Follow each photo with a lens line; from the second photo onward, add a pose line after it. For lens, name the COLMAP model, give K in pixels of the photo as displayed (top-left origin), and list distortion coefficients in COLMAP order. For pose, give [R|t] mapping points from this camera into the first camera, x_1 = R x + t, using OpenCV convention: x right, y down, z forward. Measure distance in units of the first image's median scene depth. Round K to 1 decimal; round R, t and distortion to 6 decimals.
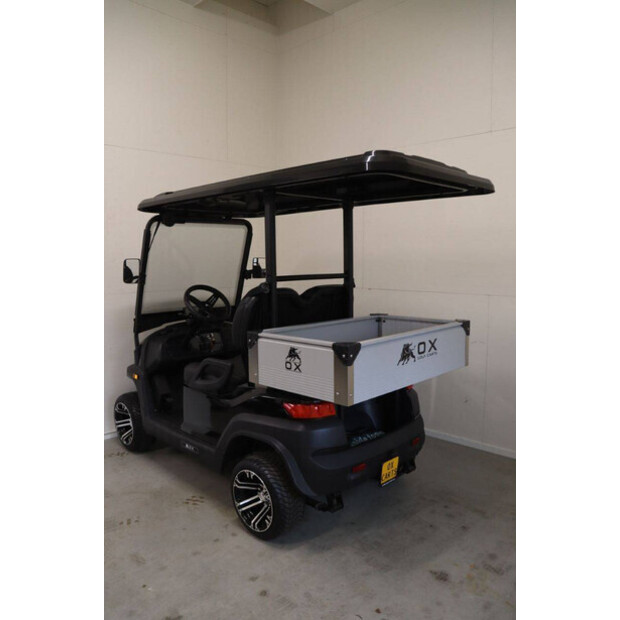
lens RADIAL K [[510.0, 0, 311.1], [0, 510.0, 291.4], [0, 0, 1]] dist [-0.079121, 0.006250]
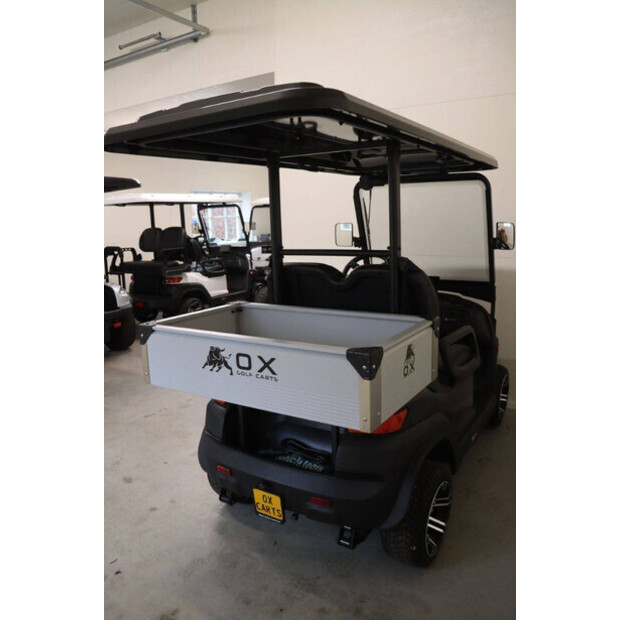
lens RADIAL K [[510.0, 0, 311.1], [0, 510.0, 291.4], [0, 0, 1]] dist [-0.079121, 0.006250]
pose [[0.208879, 0.142943, -0.967438, 0.899006], [-0.038183, 0.989698, 0.137988, -0.089182], [0.977196, 0.008117, 0.212185, 0.909855]]
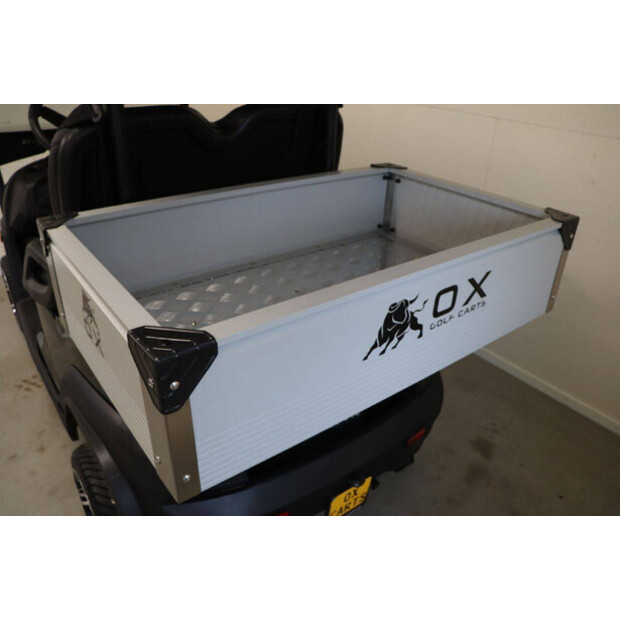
lens RADIAL K [[510.0, 0, 311.1], [0, 510.0, 291.4], [0, 0, 1]] dist [-0.079121, 0.006250]
pose [[0.990574, 0.099162, -0.094496, 0.147819], [-0.056259, 0.923529, 0.379381, -0.034525], [0.124890, -0.370489, 0.920402, 0.616250]]
